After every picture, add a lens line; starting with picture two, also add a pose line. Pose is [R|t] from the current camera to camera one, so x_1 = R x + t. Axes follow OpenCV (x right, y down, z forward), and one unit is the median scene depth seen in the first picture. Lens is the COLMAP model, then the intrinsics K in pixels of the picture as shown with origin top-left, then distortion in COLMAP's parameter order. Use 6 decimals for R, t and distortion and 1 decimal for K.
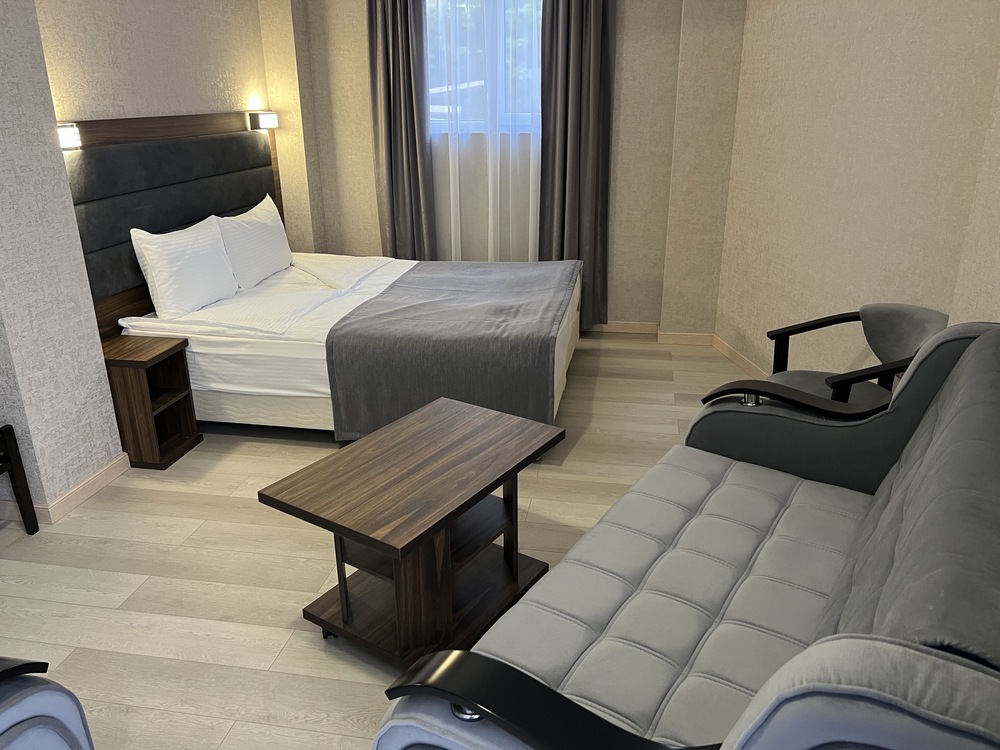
lens RADIAL K [[753.1, 0, 500.2], [0, 753.1, 369.6], [0, 0, 1]] dist [0.051096, -0.061405]
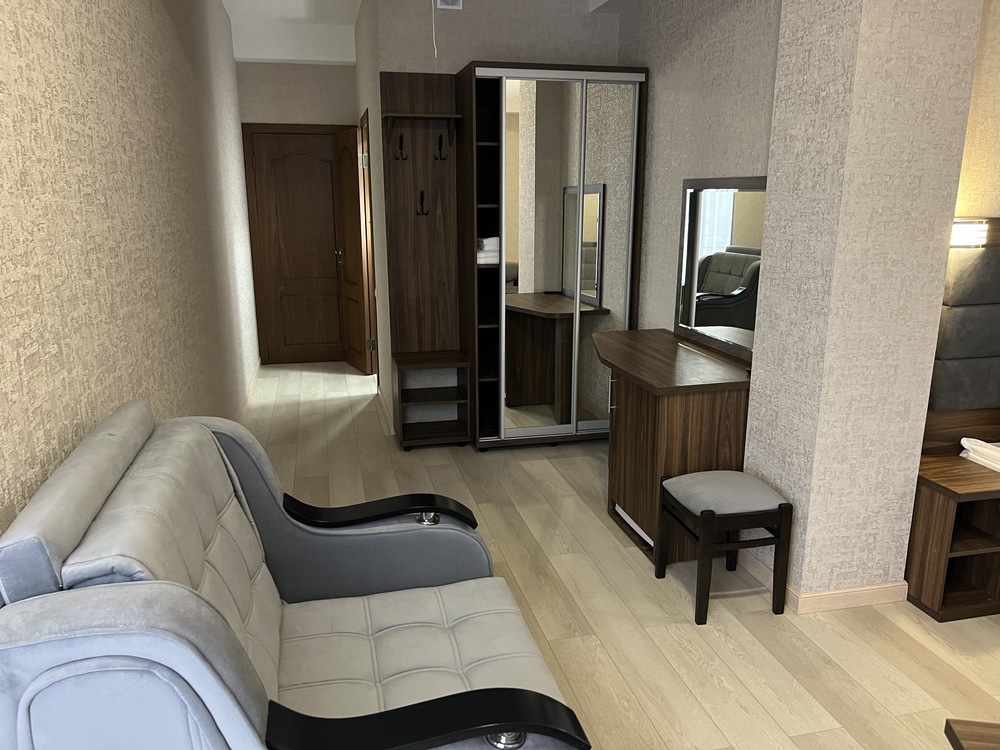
lens RADIAL K [[753.1, 0, 500.6], [0, 753.1, 378.5], [0, 0, 1]] dist [0.051096, -0.061405]
pose [[0.398755, 0.226436, -0.888663, 0.052816], [-0.317650, 0.943152, 0.097787, -0.052468], [0.860287, 0.243291, 0.448014, 0.149546]]
